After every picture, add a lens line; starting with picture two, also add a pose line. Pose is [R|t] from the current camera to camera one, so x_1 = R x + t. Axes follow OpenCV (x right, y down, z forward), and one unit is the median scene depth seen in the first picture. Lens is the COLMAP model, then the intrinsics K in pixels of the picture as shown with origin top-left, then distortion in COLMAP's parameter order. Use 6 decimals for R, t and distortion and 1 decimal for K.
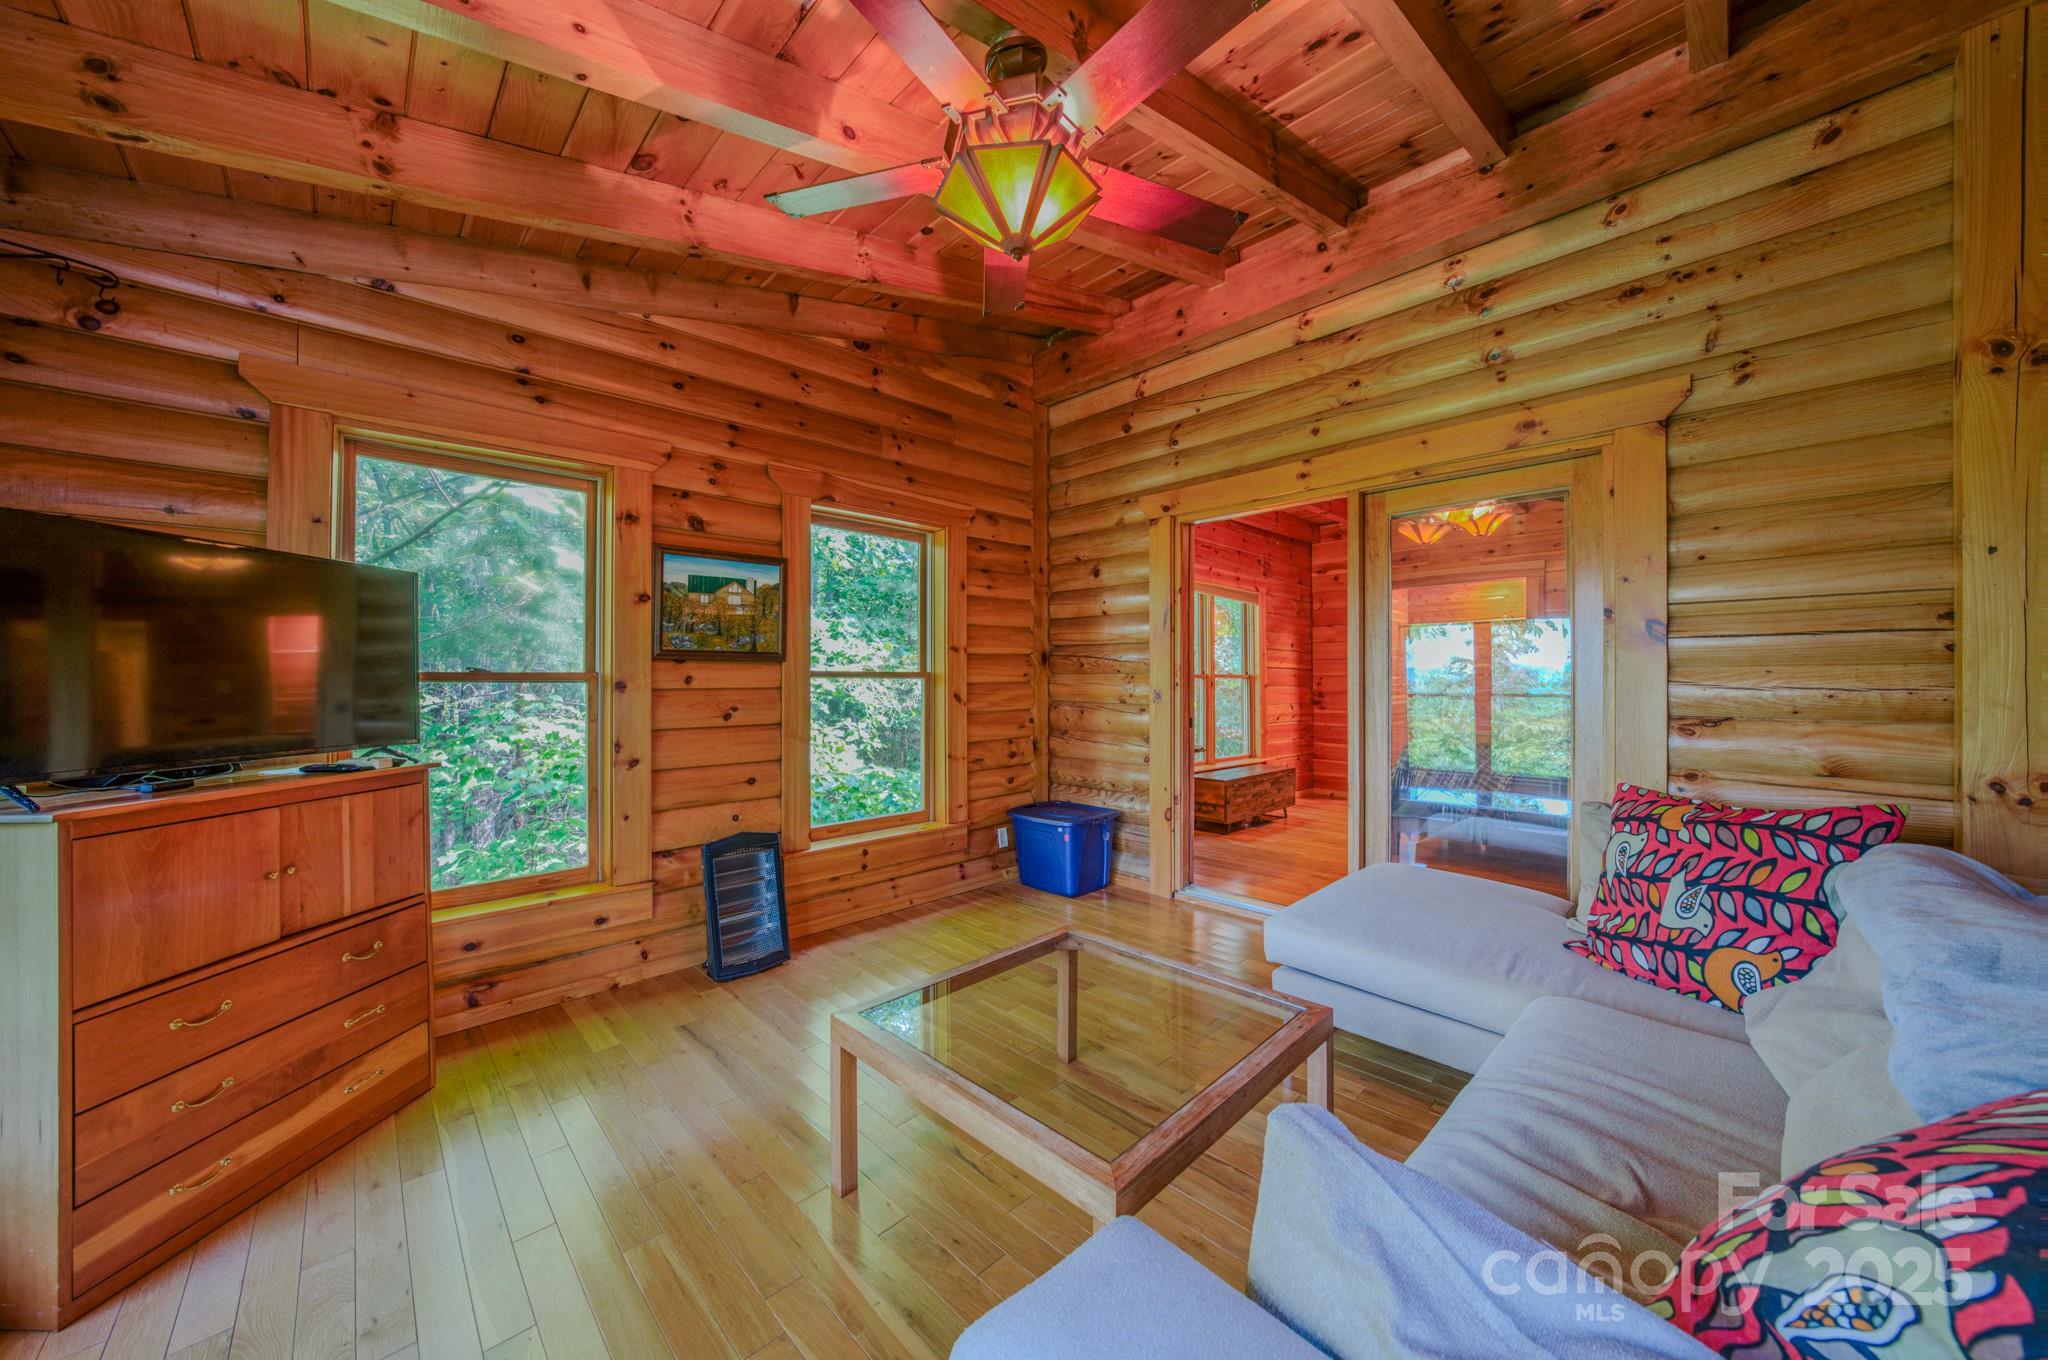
lens RADIAL K [[711.2, 0, 1027.0], [0, 711.2, 676.6], [0, 0, 1]] dist [-0.026334, 0.007032]
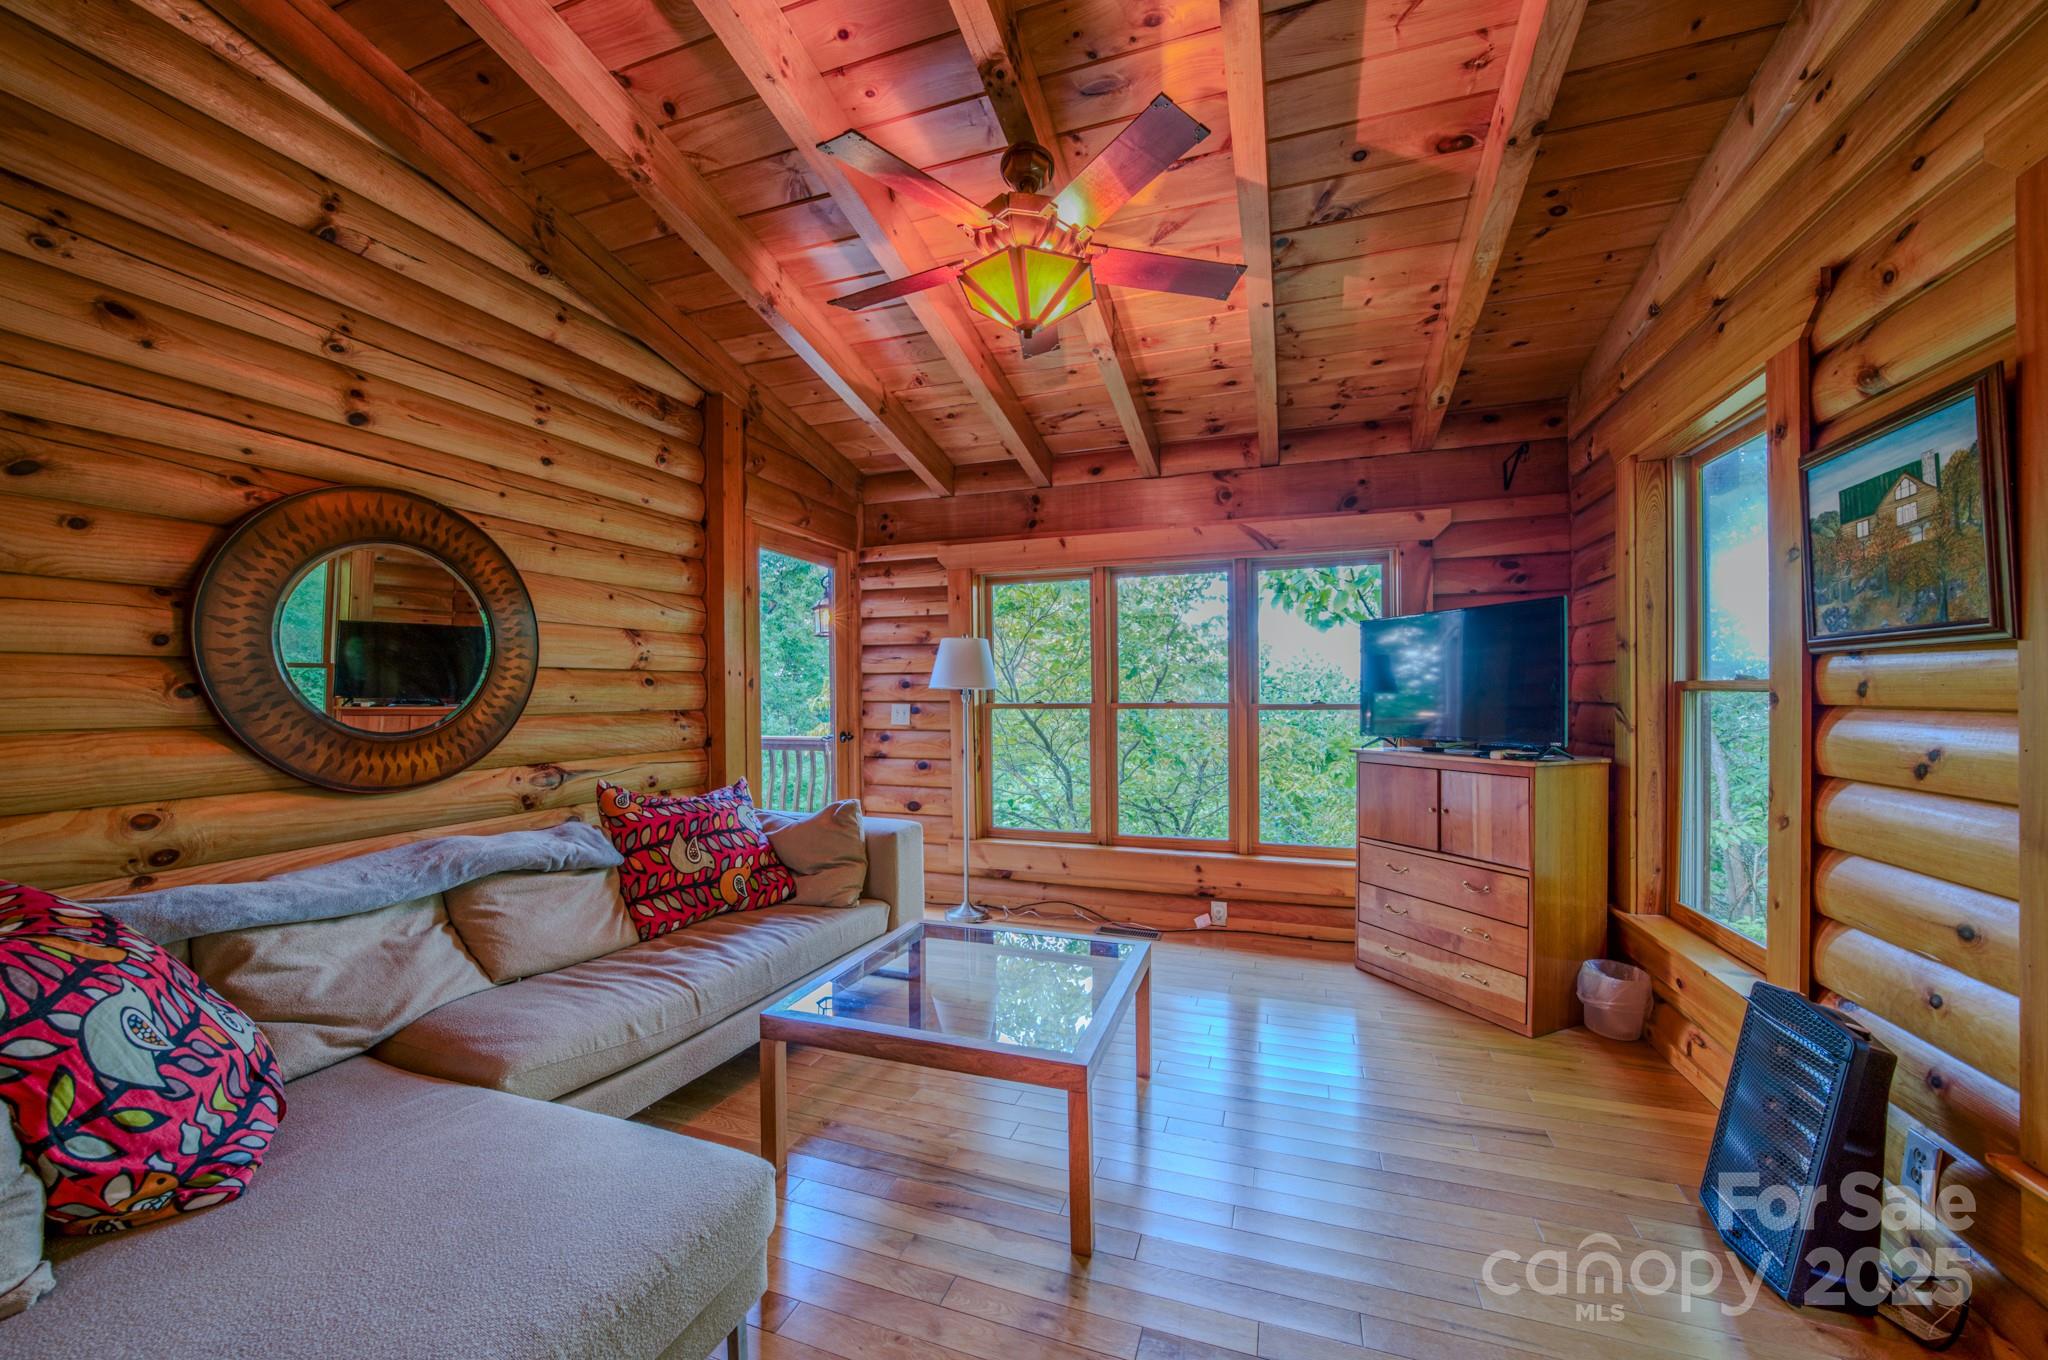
lens RADIAL K [[711.2, 0, 1027.5], [0, 711.2, 690.8], [0, 0, 1]] dist [-0.026334, 0.007032]
pose [[-0.912027, 0.010570, -0.409994, 0.295121], [0.011020, 0.999938, 0.001266, -0.000334], [0.409982, -0.003363, -0.912087, 1.197252]]
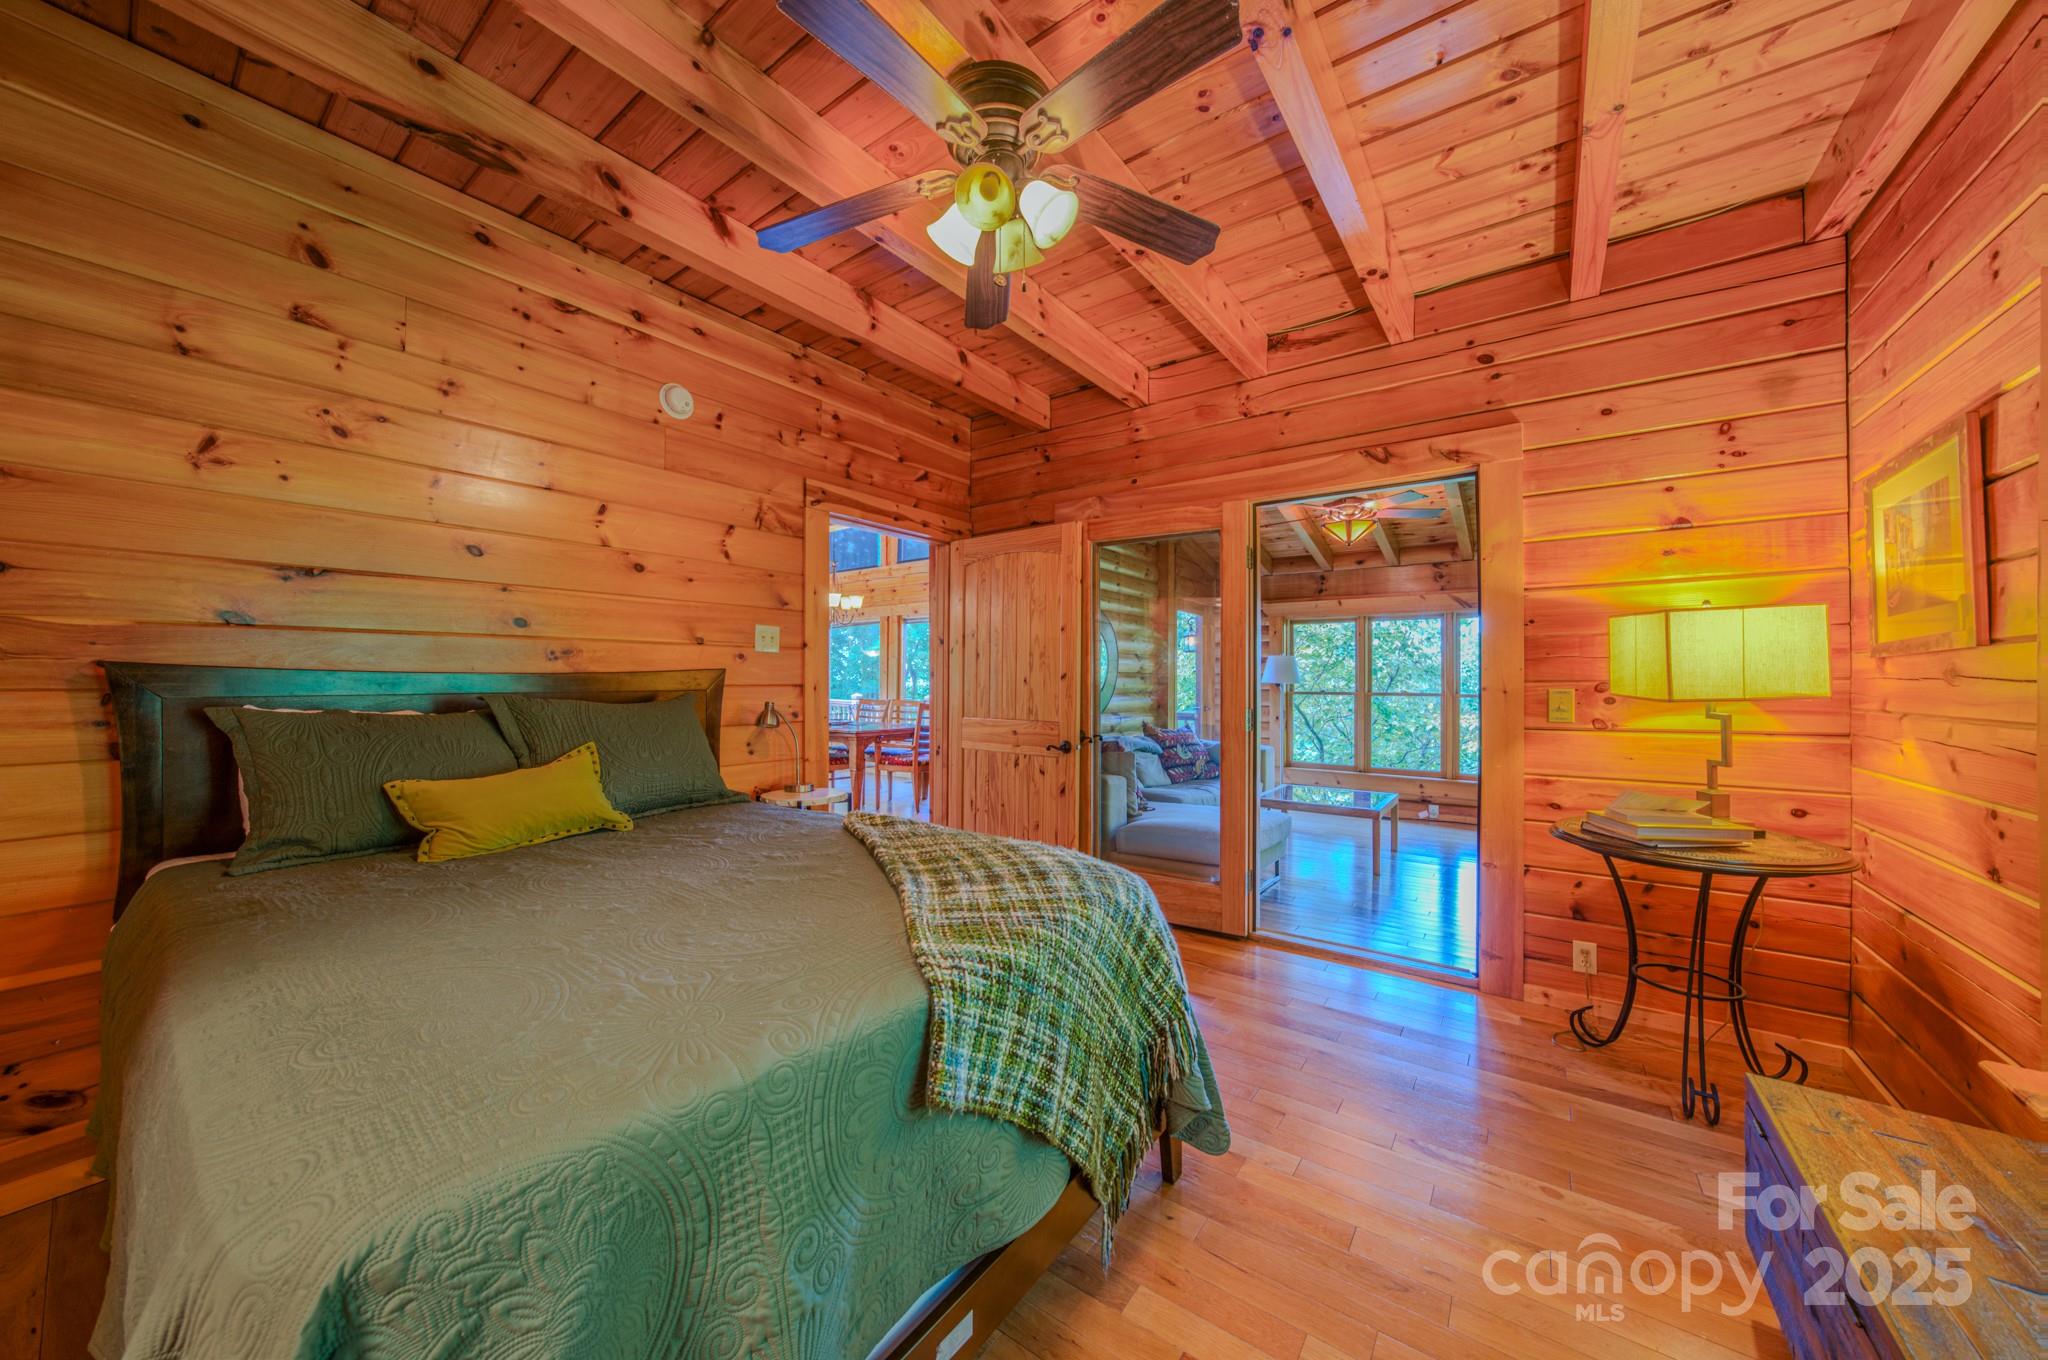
lens RADIAL K [[711.2, 0, 1019.3], [0, 711.2, 667.2], [0, 0, 1]] dist [-0.026334, 0.007032]
pose [[-0.990478, -0.007267, -0.137476, 0.795269], [-0.005278, 0.999876, -0.014829, -0.010624], [0.137566, -0.013963, -0.990394, 1.848747]]
